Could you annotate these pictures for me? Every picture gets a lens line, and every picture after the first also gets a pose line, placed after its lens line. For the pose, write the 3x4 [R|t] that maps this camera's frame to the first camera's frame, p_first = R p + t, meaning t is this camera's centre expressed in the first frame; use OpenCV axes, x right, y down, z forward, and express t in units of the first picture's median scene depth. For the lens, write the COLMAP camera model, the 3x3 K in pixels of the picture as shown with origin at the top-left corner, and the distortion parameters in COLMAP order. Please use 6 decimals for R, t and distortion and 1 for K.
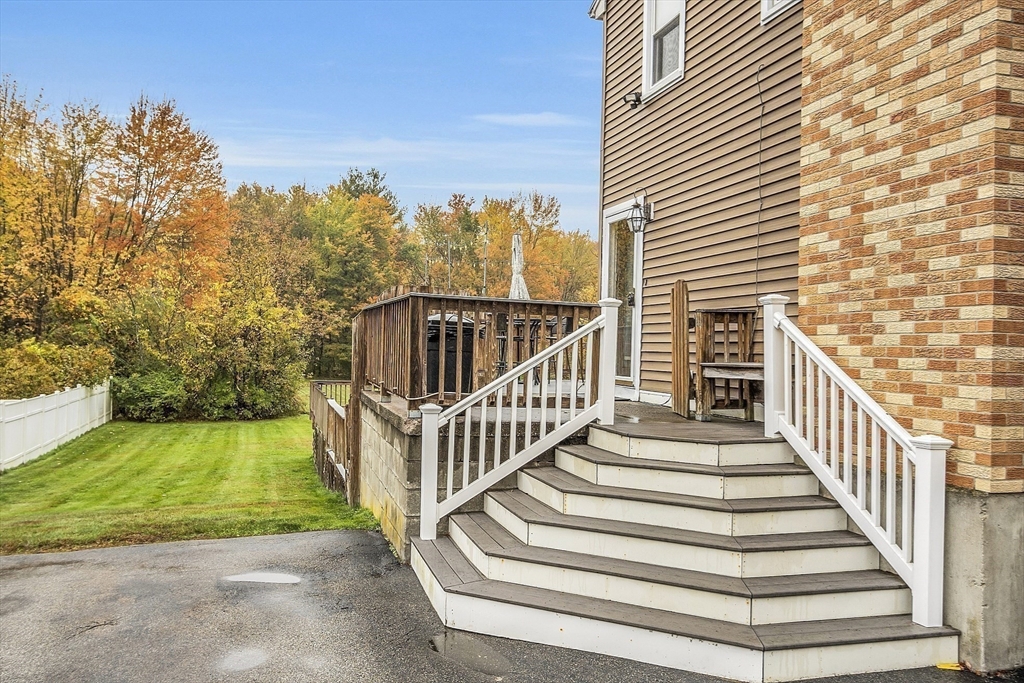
lens RADIAL K [[803.4, 0, 512.0], [0, 803.4, 341.5], [0, 0, 1]] dist [-0.009540, 0.000141]
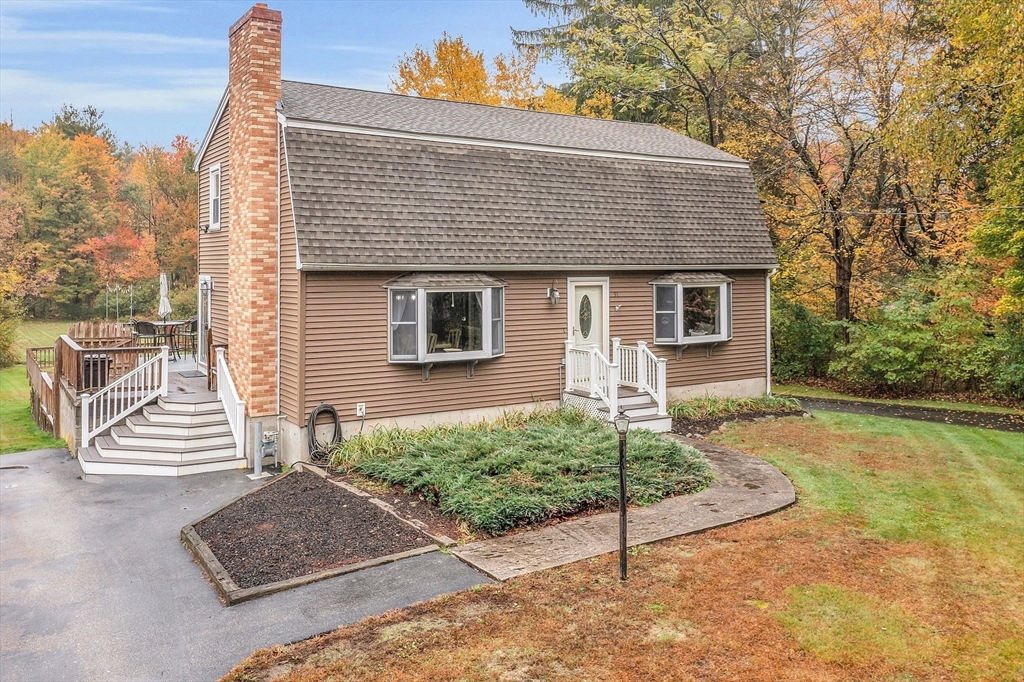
lens RADIAL K [[816.1, 0, 509.3], [0, 816.1, 263.0], [0, 0, 1]] dist [-0.001939, 0.001154]
pose [[0.957056, -0.018882, 0.289289, 0.153140], [0.016981, 0.999815, 0.009082, -0.115940], [-0.289406, -0.003779, 0.957199, -0.638789]]
